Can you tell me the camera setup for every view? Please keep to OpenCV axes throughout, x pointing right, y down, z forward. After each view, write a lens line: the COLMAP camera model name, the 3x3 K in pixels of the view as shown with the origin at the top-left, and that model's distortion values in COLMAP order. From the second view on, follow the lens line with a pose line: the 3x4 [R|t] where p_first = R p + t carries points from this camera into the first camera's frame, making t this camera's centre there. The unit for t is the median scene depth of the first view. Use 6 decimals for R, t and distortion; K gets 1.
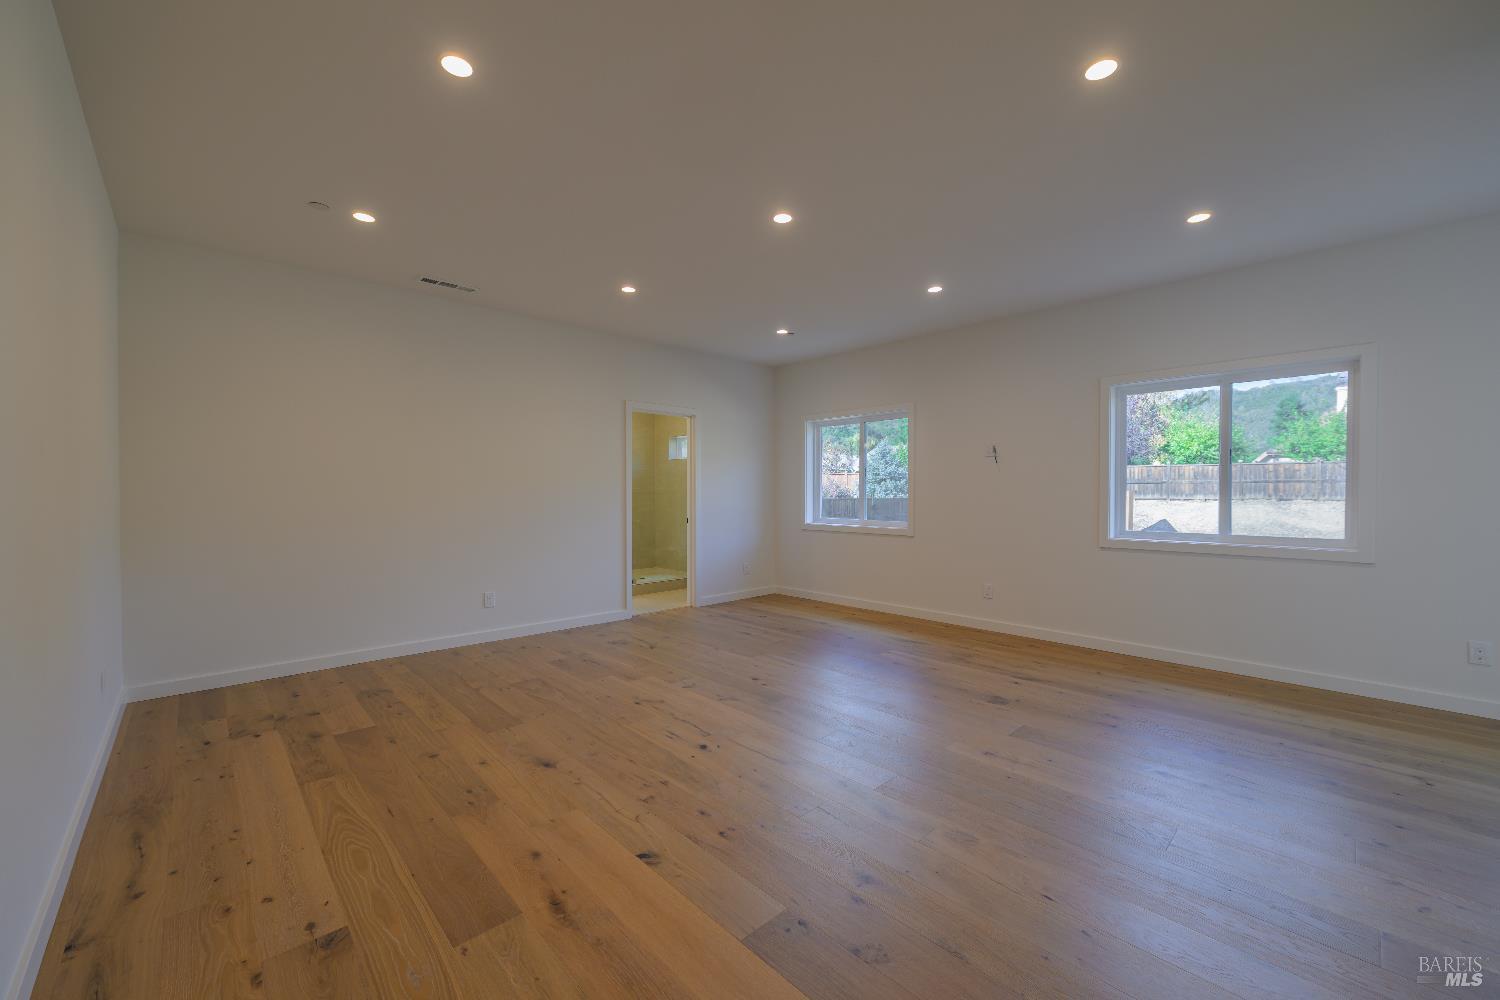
lens RADIAL K [[587.6, 0, 750.7], [0, 587.6, 499.7], [0, 0, 1]] dist [-0.000087, 0.000014]
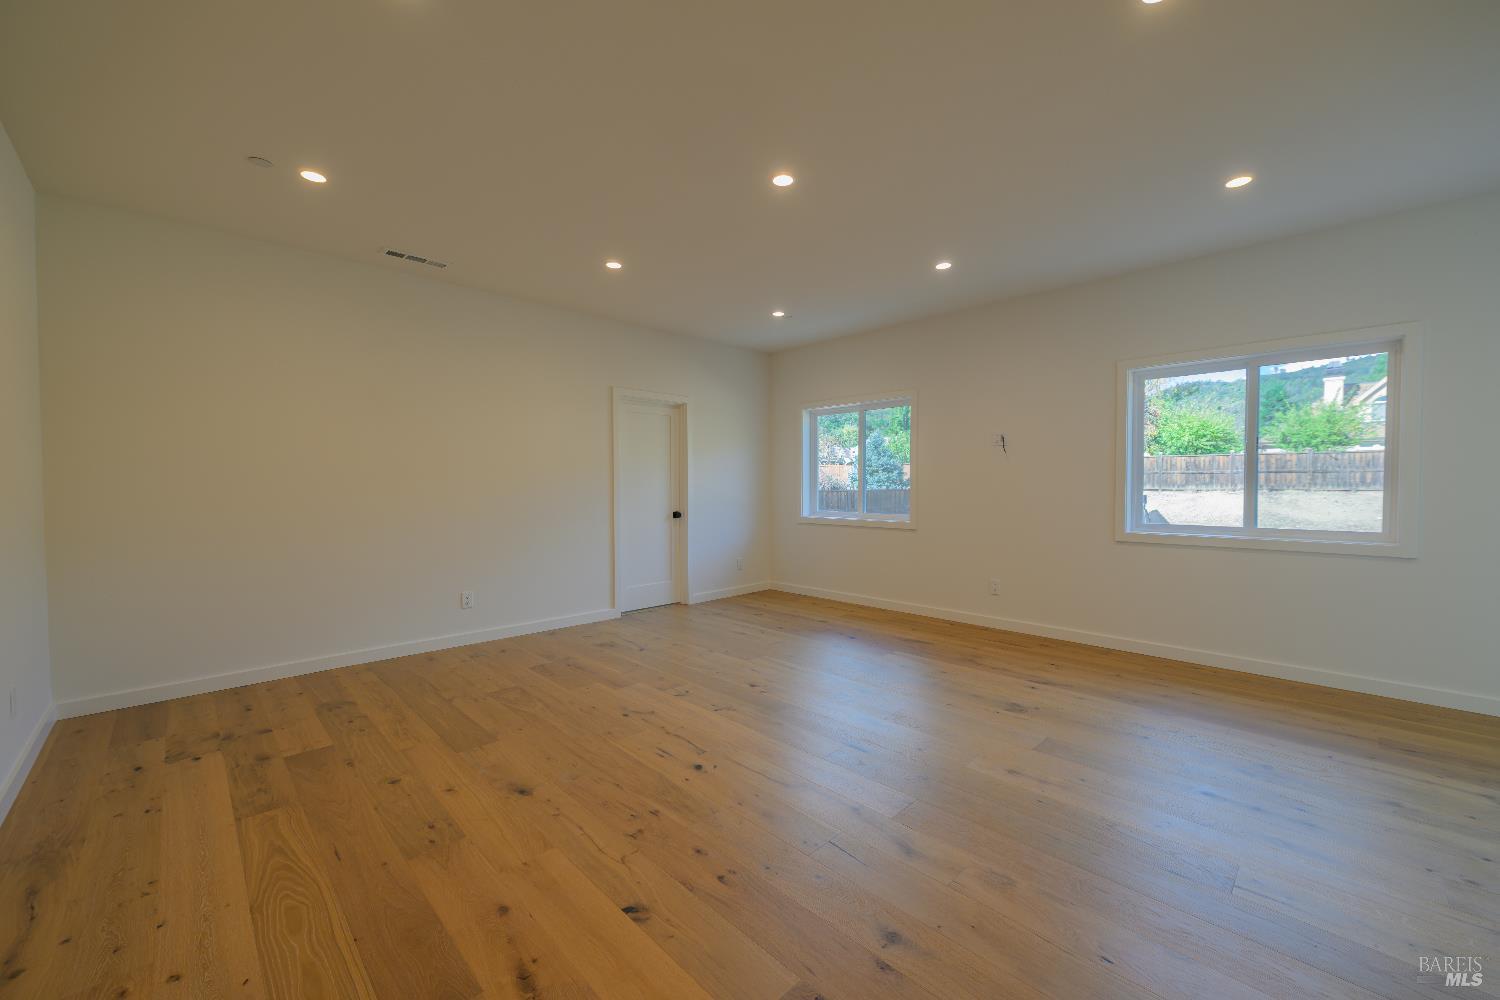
lens RADIAL K [[586.1, 0, 750.0], [0, 586.1, 500.0], [0, 0, 1]] dist [0.001922, -0.000177]
pose [[0.999881, -0.003375, 0.015024, -0.010025], [0.003164, 0.999896, 0.014100, -0.000853], [-0.015070, -0.014051, 0.999788, 0.080851]]
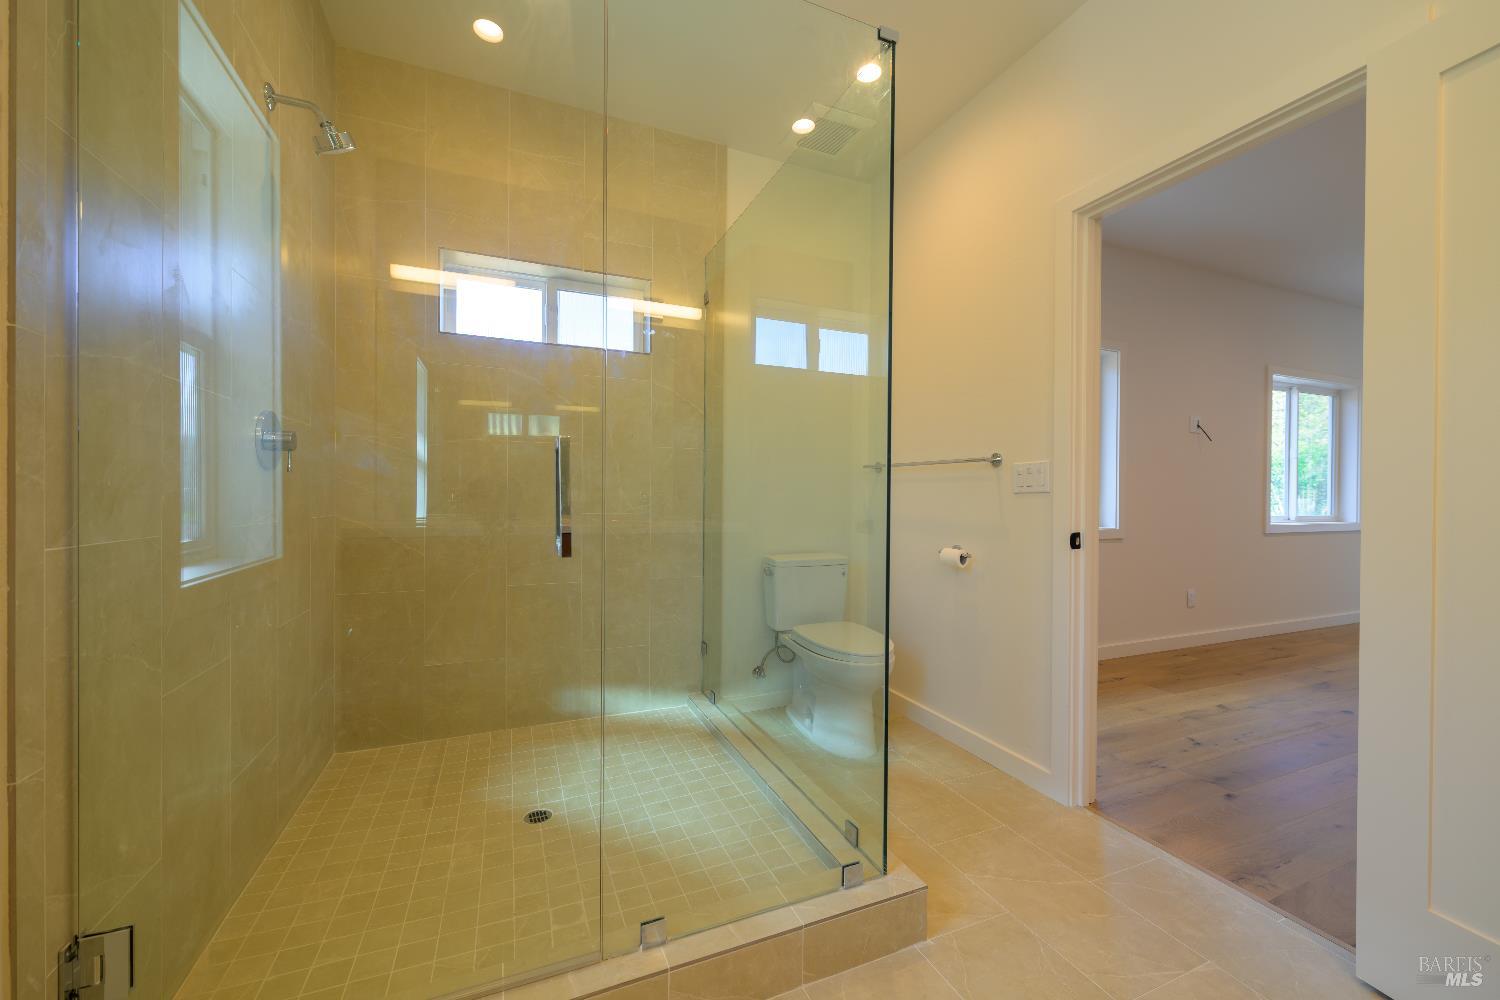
lens RADIAL K [[587.6, 0, 750.7], [0, 587.6, 499.7], [0, 0, 1]] dist [-0.000087, 0.000014]
pose [[0.344825, -0.006142, 0.938647, -0.800835], [0.004565, 0.999978, 0.004866, 0.016971], [-0.938656, 0.002607, 0.344845, 1.811696]]
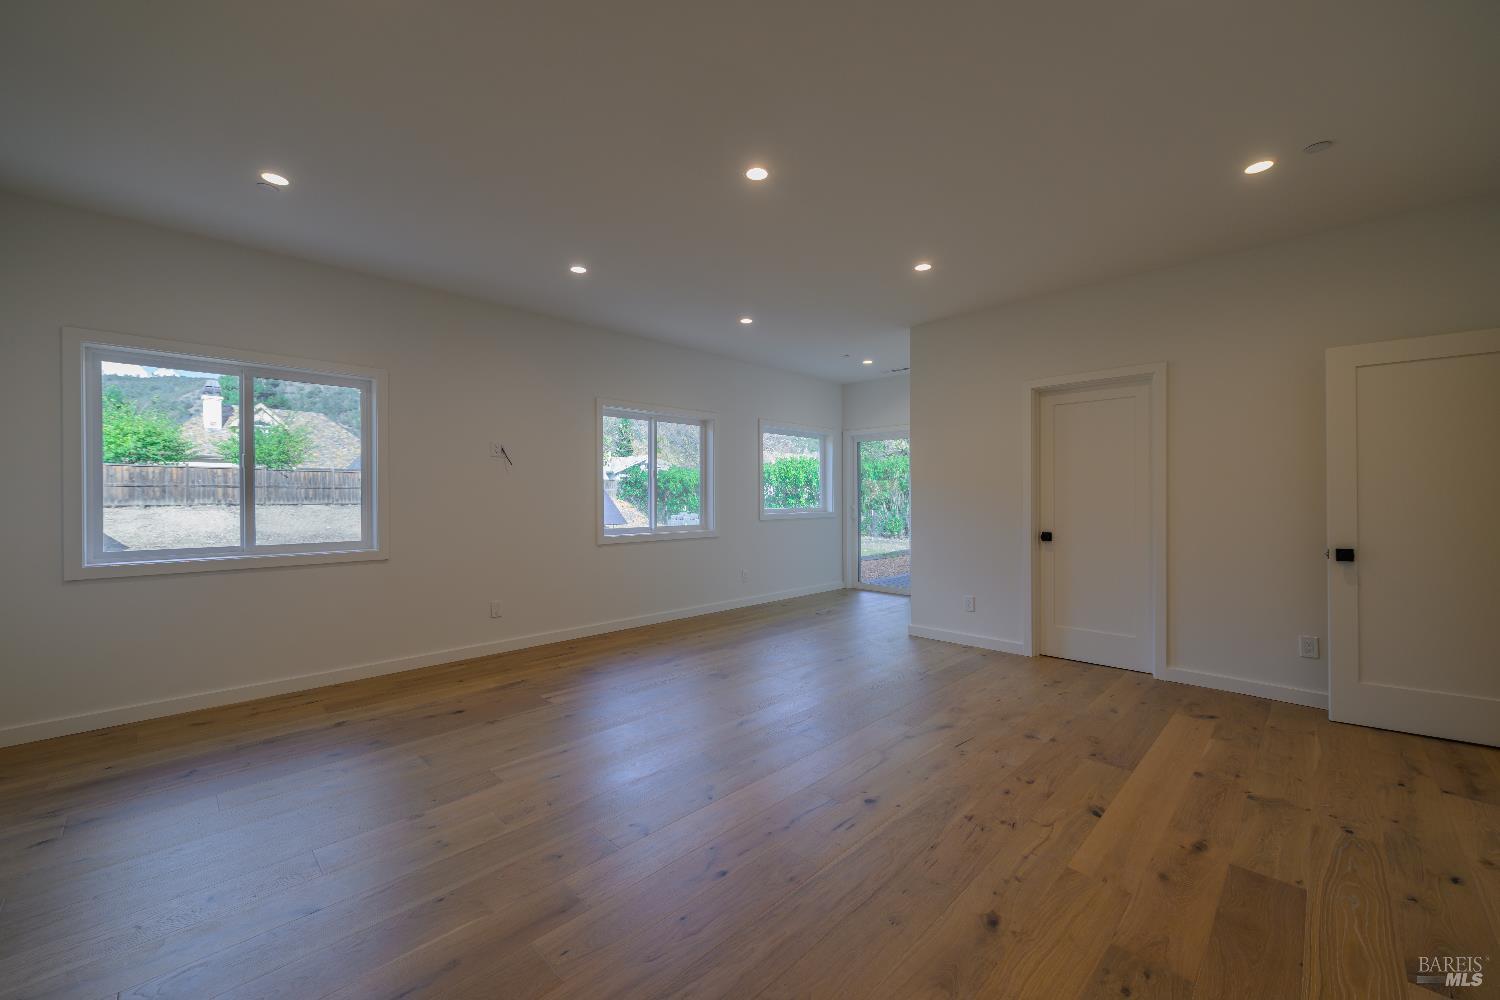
lens RADIAL K [[587.6, 0, 750.7], [0, 587.6, 499.7], [0, 0, 1]] dist [-0.000087, 0.000014]
pose [[-0.036176, -0.005993, 0.999327, -0.691594], [0.014430, 0.999875, 0.006519, -0.013119], [-0.999241, 0.014657, -0.036085, 0.907843]]
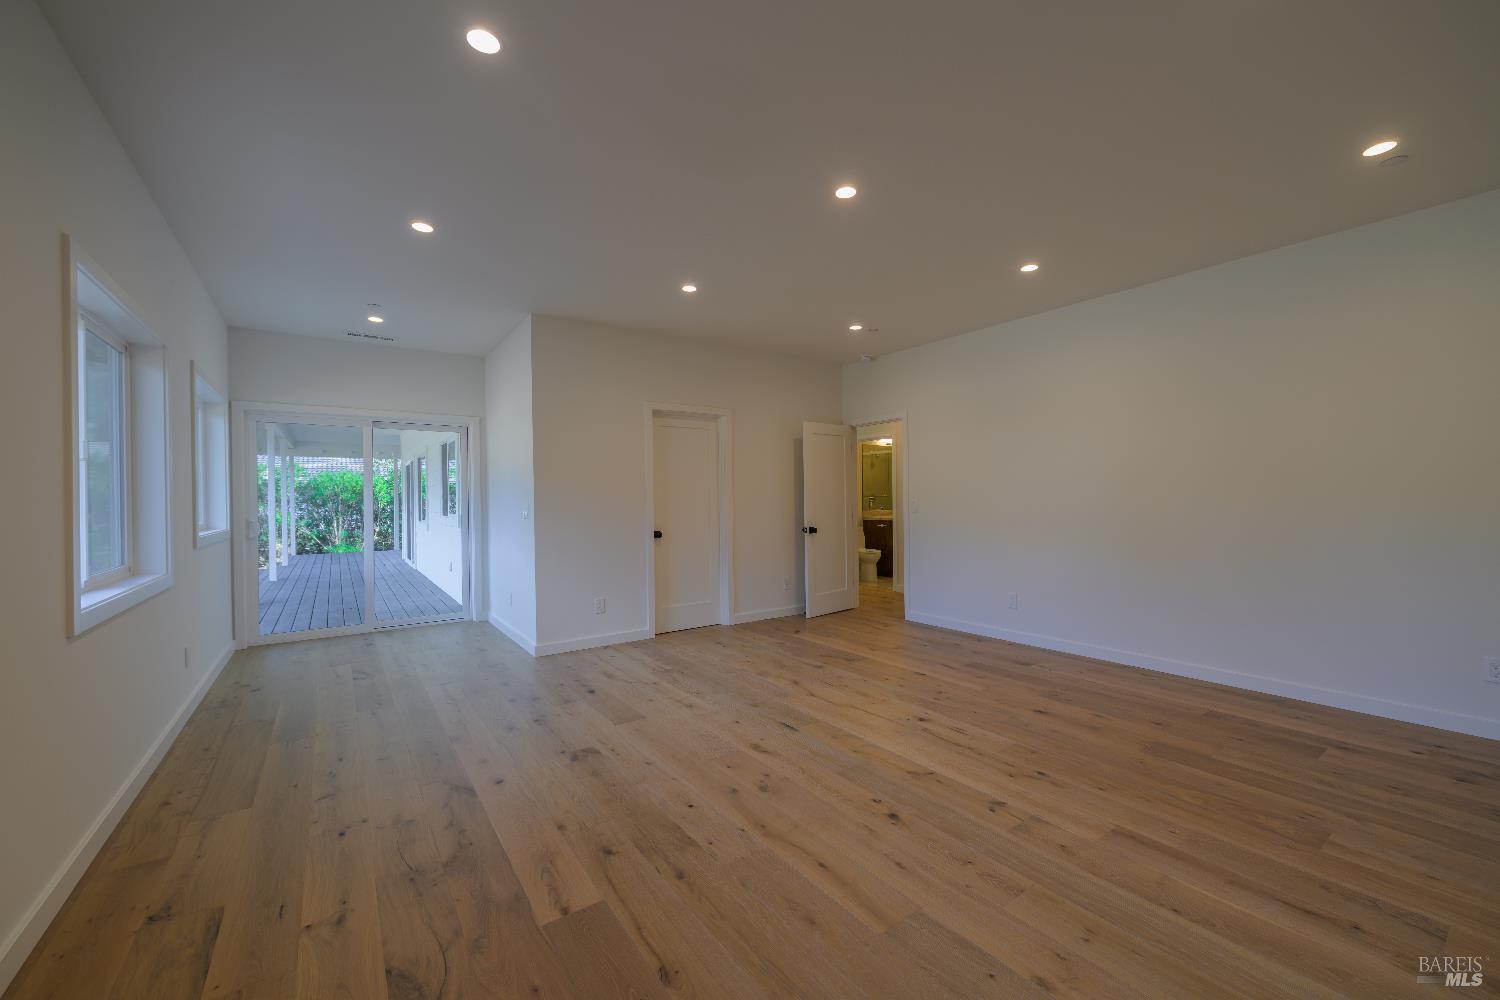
lens RADIAL K [[586.1, 0, 750.0], [0, 586.1, 500.0], [0, 0, 1]] dist [0.001922, -0.000177]
pose [[-0.990132, 0.008591, 0.139877, 0.067700], [0.010543, 0.999857, 0.013219, -0.022094], [-0.139743, 0.014564, -0.990081, 1.656838]]
